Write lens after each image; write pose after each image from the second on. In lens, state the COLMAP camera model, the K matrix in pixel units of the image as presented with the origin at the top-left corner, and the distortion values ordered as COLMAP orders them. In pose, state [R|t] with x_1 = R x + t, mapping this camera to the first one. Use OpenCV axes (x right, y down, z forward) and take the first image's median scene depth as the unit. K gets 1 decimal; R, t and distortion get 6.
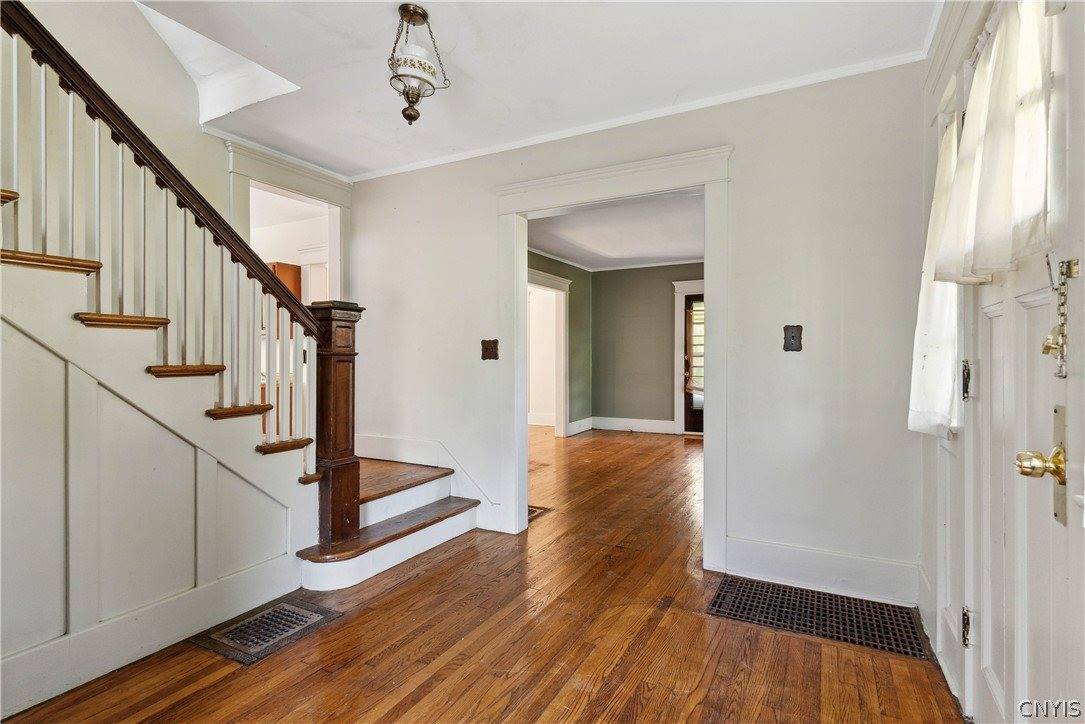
lens RADIAL K [[529.6, 0, 547.6], [0, 529.6, 360.2], [0, 0, 1]] dist [-0.000521, -0.000241]
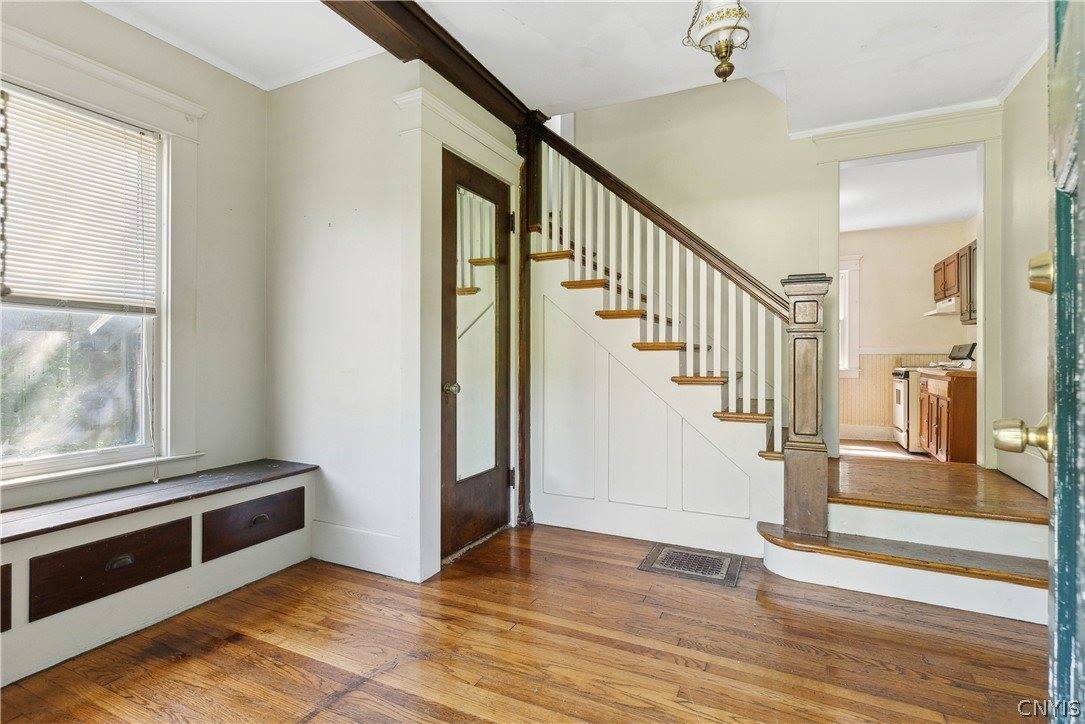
lens RADIAL K [[529.6, 0, 548.3], [0, 529.6, 354.2], [0, 0, 1]] dist [-0.000521, -0.000241]
pose [[0.036552, 0.010660, -0.999275, 0.621001], [-0.001458, 0.999943, 0.010613, 0.023006], [0.999331, 0.001069, 0.036566, 0.612974]]
